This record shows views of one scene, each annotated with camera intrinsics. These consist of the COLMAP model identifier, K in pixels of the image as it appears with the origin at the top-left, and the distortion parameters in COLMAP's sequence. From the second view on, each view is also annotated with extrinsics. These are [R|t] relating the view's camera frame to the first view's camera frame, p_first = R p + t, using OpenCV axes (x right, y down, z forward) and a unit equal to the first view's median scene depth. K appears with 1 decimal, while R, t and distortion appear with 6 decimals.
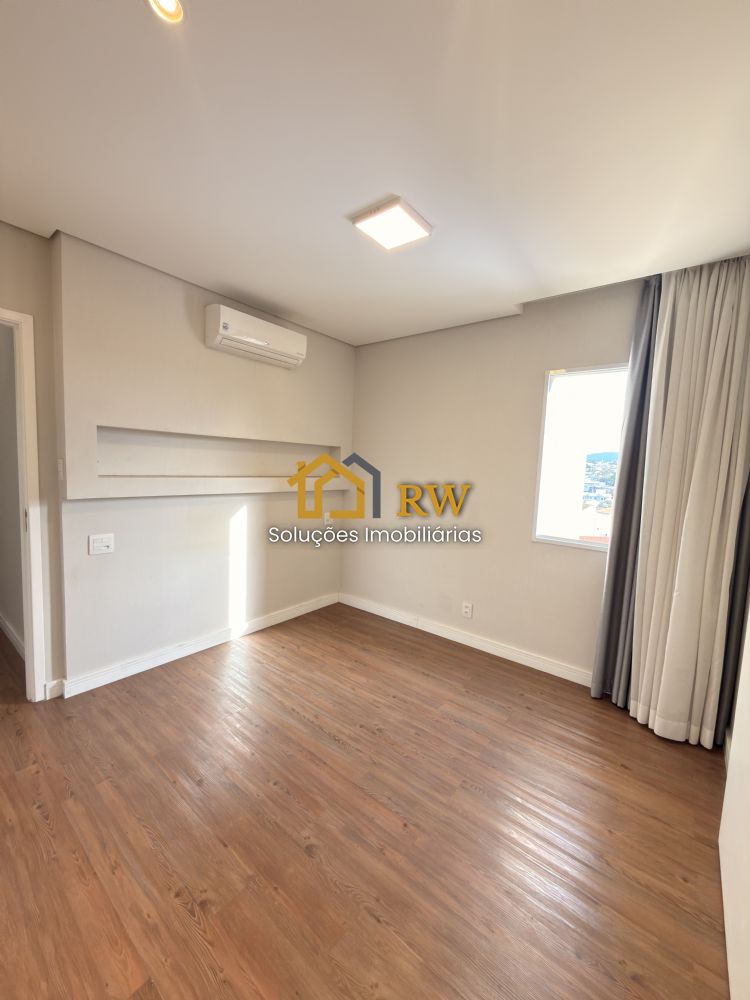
lens RADIAL K [[400.4, 0, 379.0], [0, 400.4, 505.0], [0, 0, 1]] dist [0.003529, -0.000118]
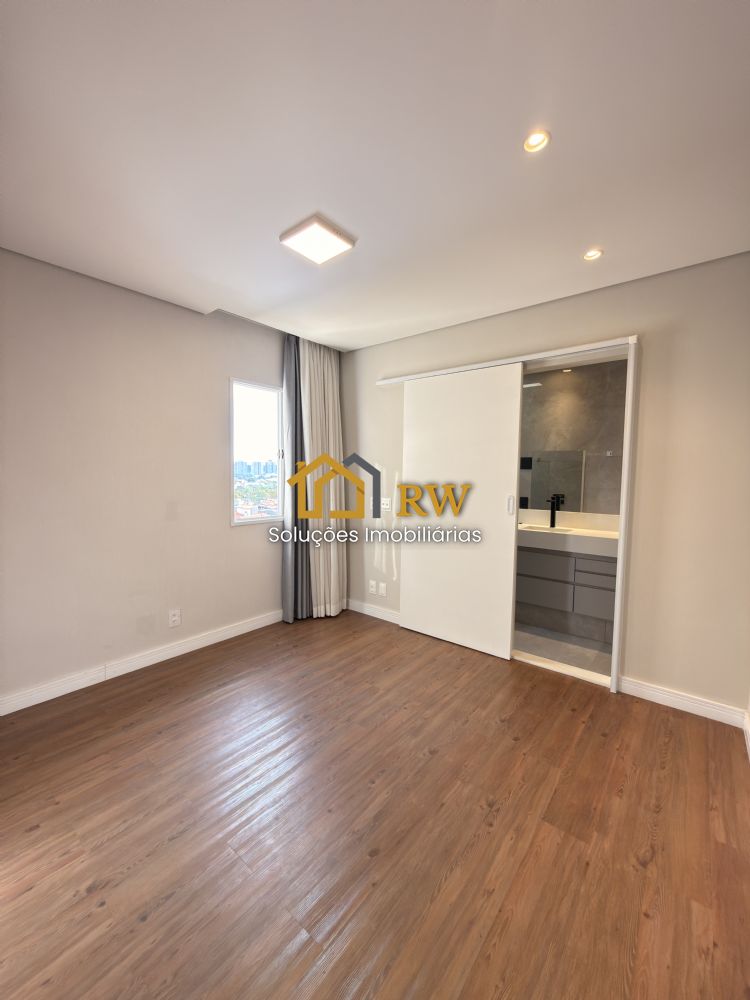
lens RADIAL K [[400.4, 0, 376.1], [0, 400.4, 502.8], [0, 0, 1]] dist [0.003529, -0.000118]
pose [[0.010316, -0.114119, 0.993414, -0.992255], [0.091394, 0.989416, 0.112711, -0.087354], [-0.995761, 0.089629, 0.020637, 0.772608]]
